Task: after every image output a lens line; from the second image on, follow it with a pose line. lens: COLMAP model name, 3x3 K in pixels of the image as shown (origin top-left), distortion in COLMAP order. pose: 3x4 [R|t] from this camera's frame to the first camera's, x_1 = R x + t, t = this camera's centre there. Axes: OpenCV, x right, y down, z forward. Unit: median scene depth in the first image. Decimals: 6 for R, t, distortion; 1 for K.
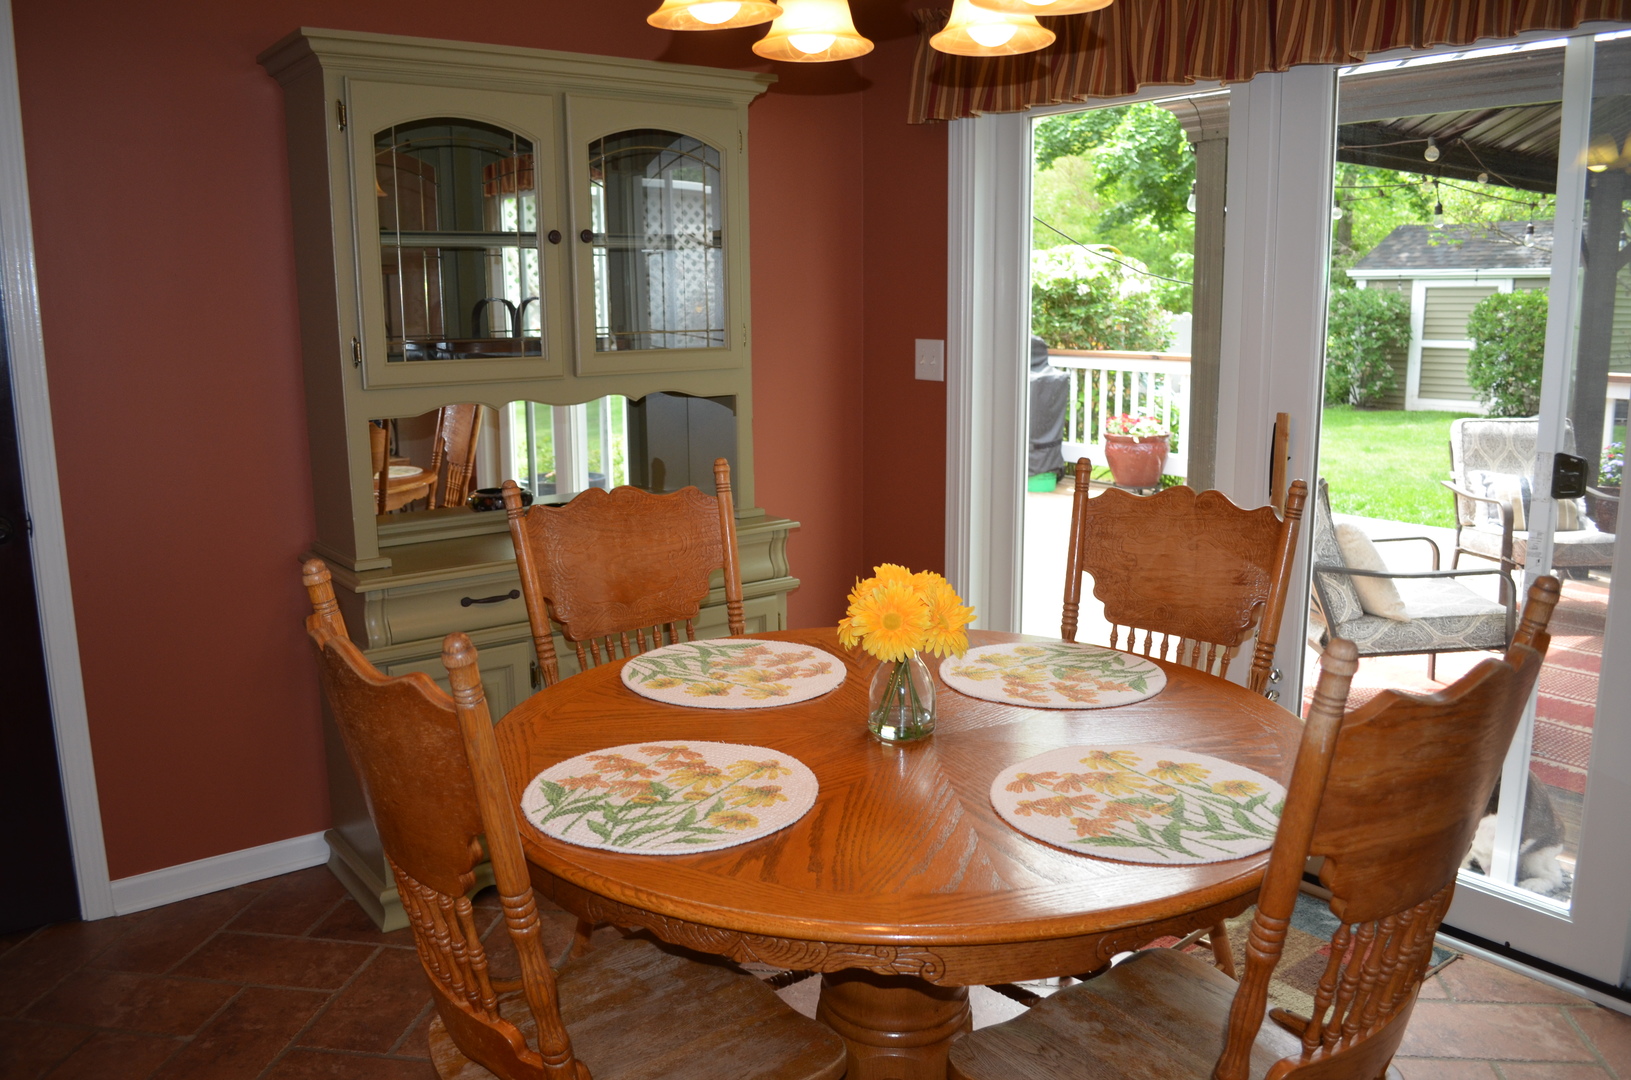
lens RADIAL K [[1304.0, 0, 823.5], [0, 1304.0, 533.5], [0, 0, 1]] dist [-0.035531, 0.019445]
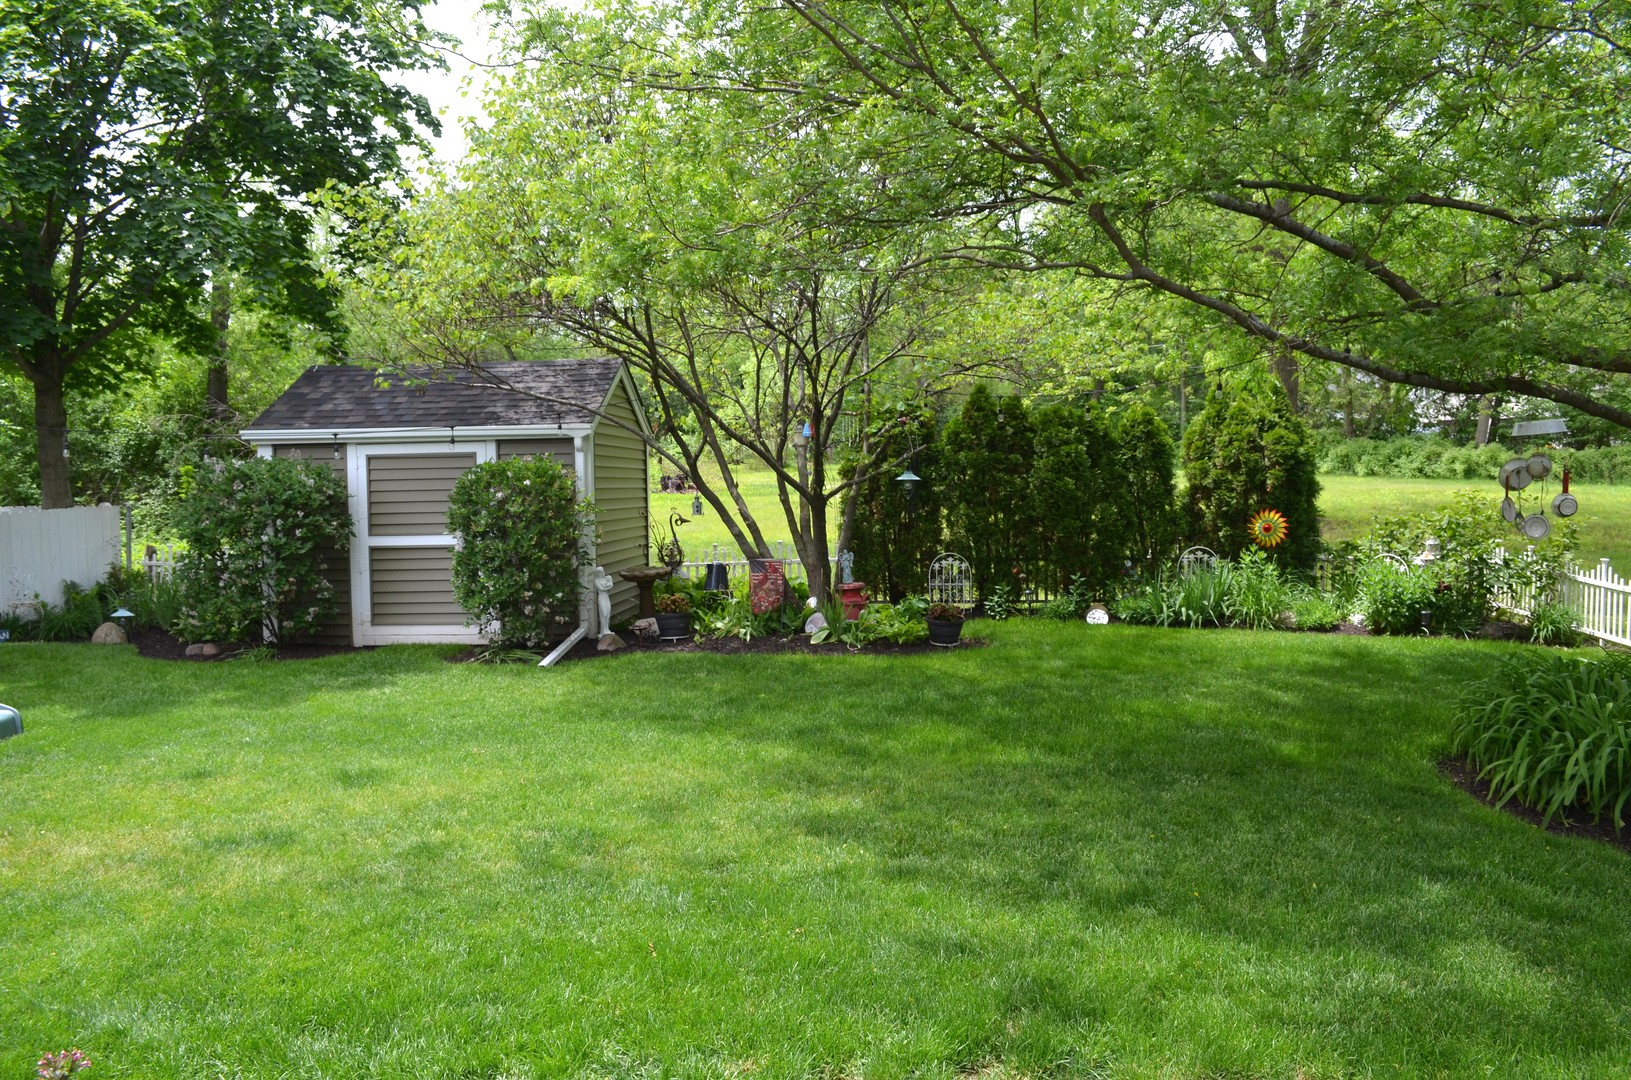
lens RADIAL K [[1304.0, 0, 817.8], [0, 1304.0, 525.9], [0, 0, 1]] dist [-0.035531, 0.019445]
pose [[0.685297, -0.036927, 0.727327, 0.146654], [0.142369, 0.986237, -0.084069, -0.069305], [-0.714212, 0.161161, 0.681123, 0.403593]]
